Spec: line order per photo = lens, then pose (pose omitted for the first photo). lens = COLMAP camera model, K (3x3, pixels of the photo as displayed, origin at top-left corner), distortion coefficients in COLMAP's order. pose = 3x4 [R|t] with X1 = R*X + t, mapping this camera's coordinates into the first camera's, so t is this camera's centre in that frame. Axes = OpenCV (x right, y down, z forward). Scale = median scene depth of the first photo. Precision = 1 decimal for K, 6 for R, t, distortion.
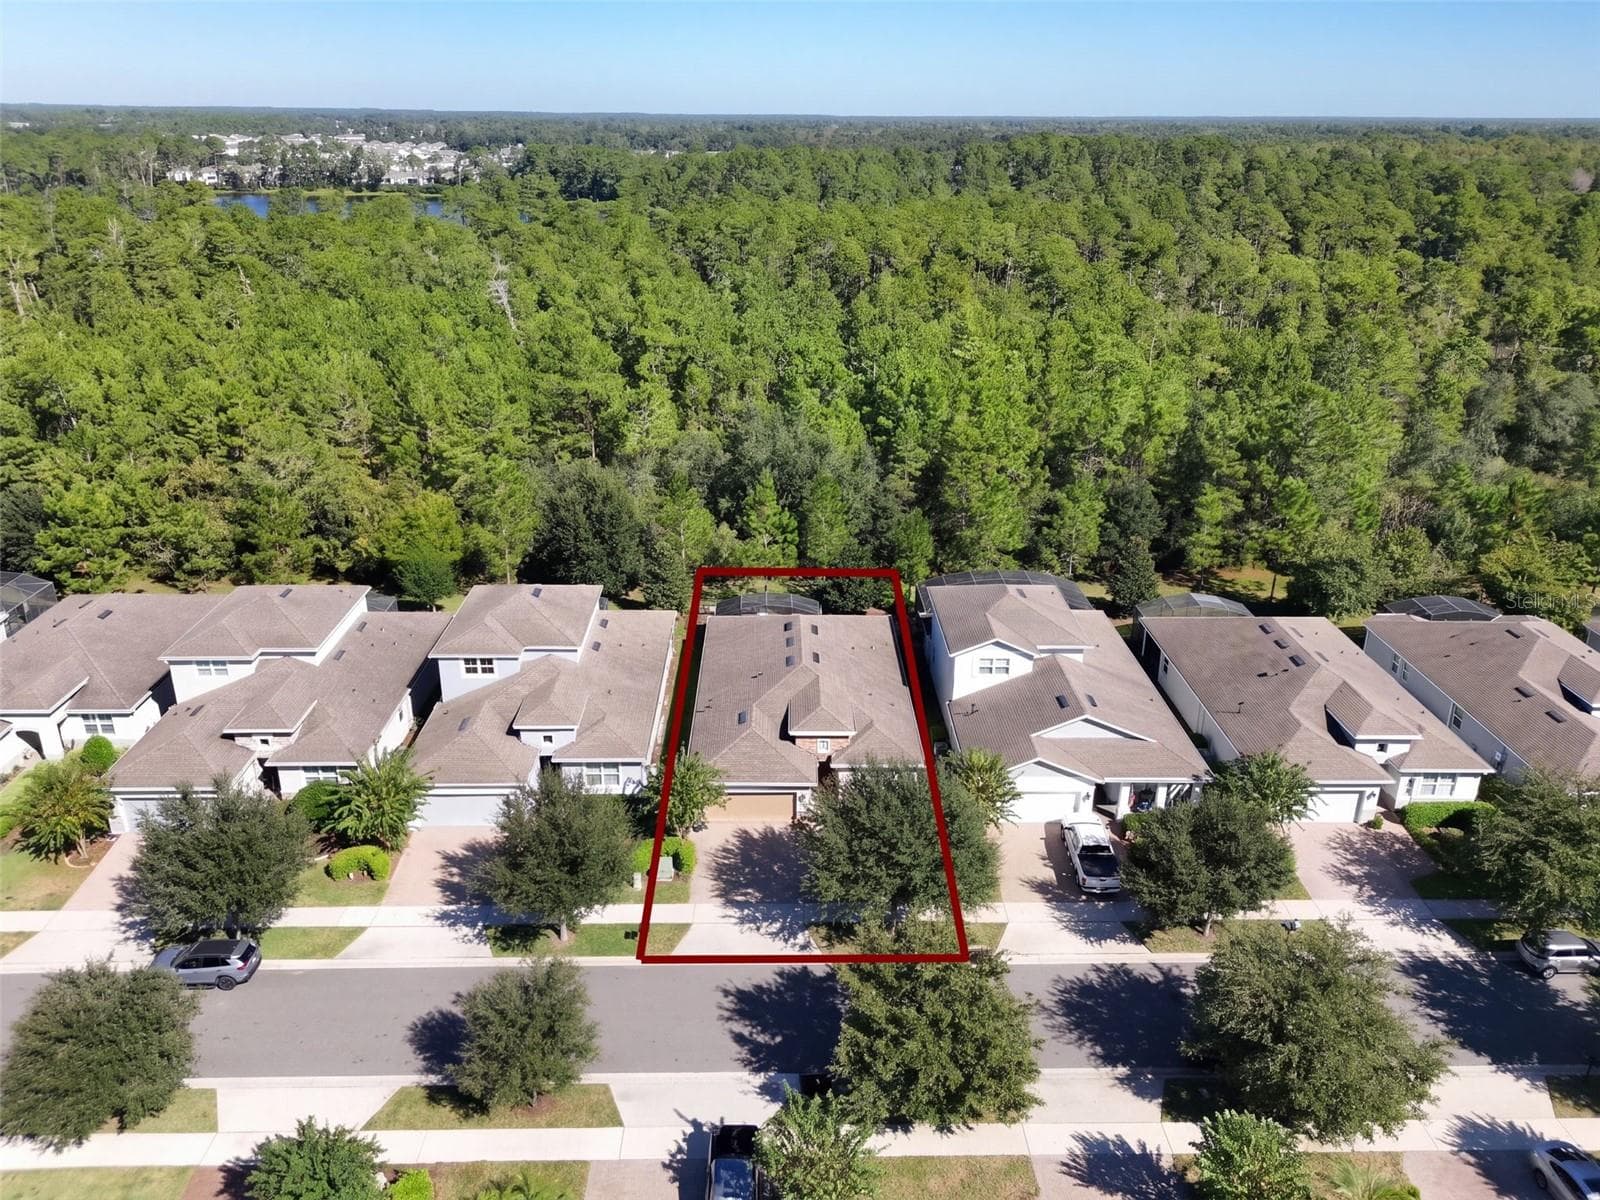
lens RADIAL K [[1196.5, 0, 798.6], [0, 1196.5, 599.1], [0, 0, 1]] dist [0.037552, -0.008125]
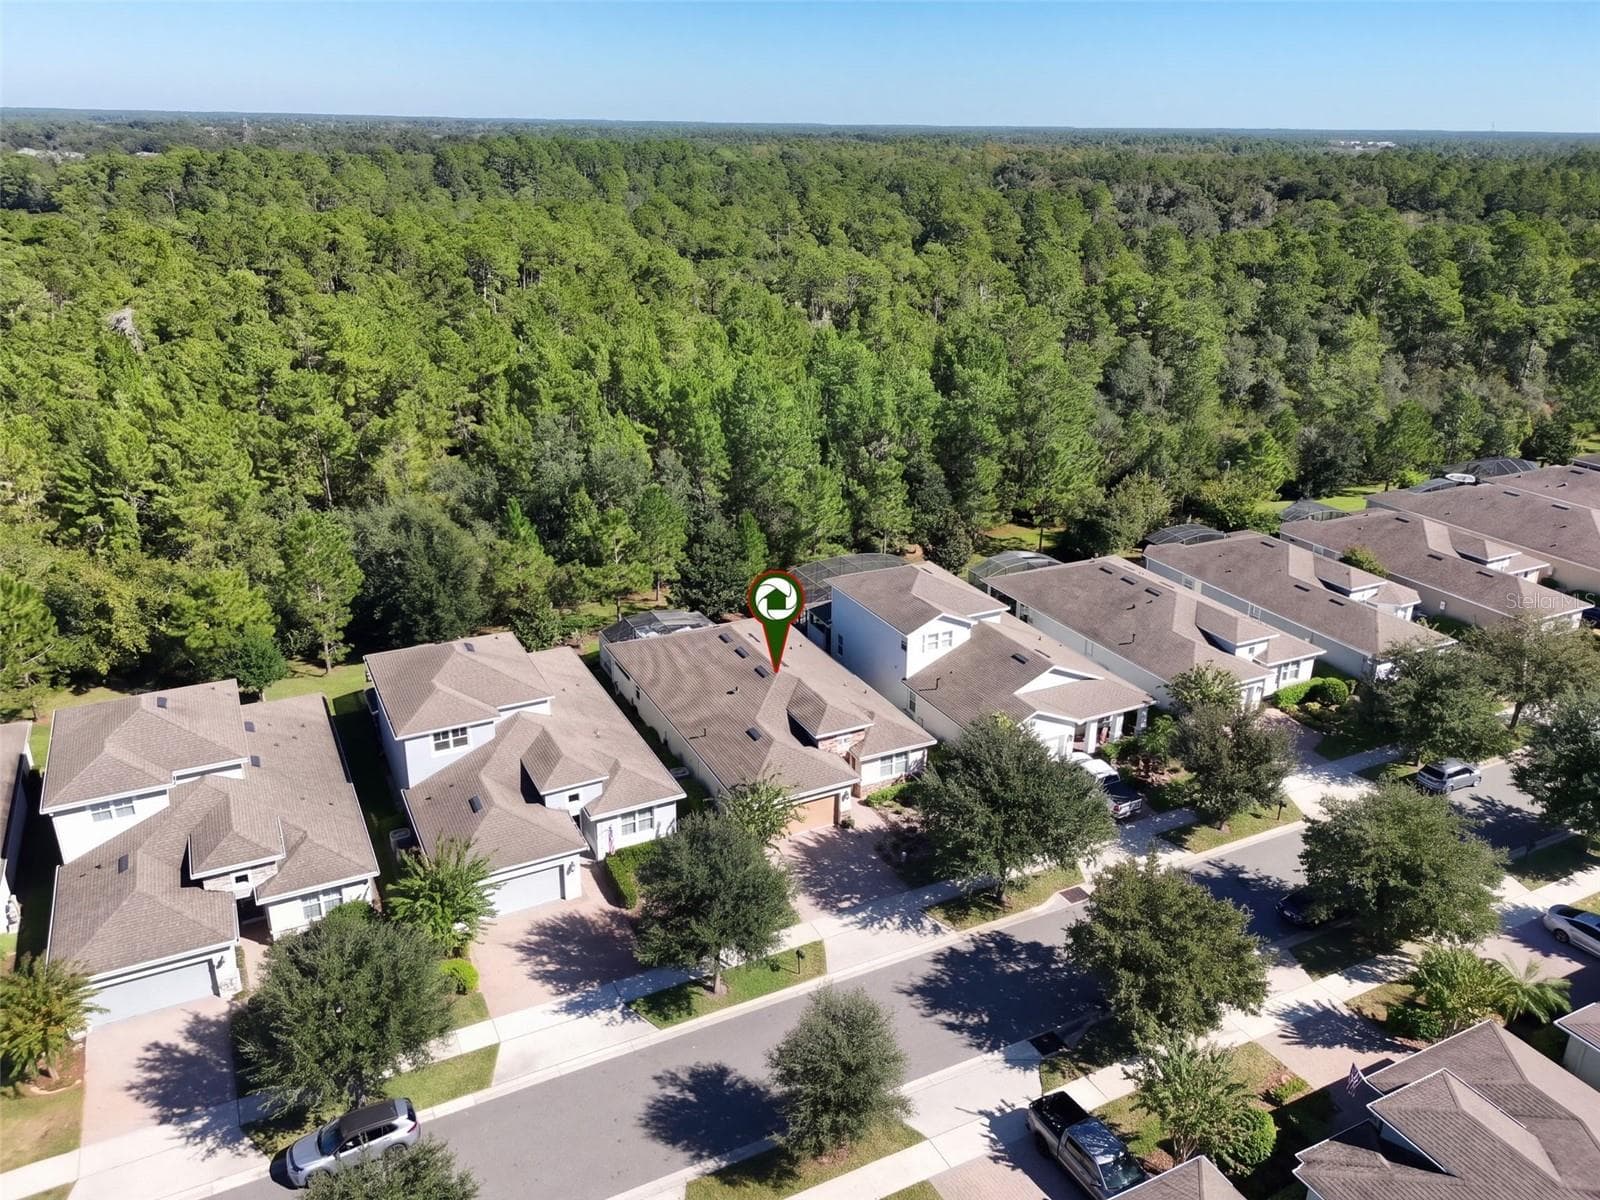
lens RADIAL K [[1196.5, 0, 799.5], [0, 1196.5, 601.3], [0, 0, 1]] dist [0.037552, -0.008125]
pose [[0.899805, -0.158242, 0.406583, -0.380845], [0.157689, 0.986865, 0.035108, -0.035571], [-0.406798, 0.032523, 0.912939, 0.077343]]
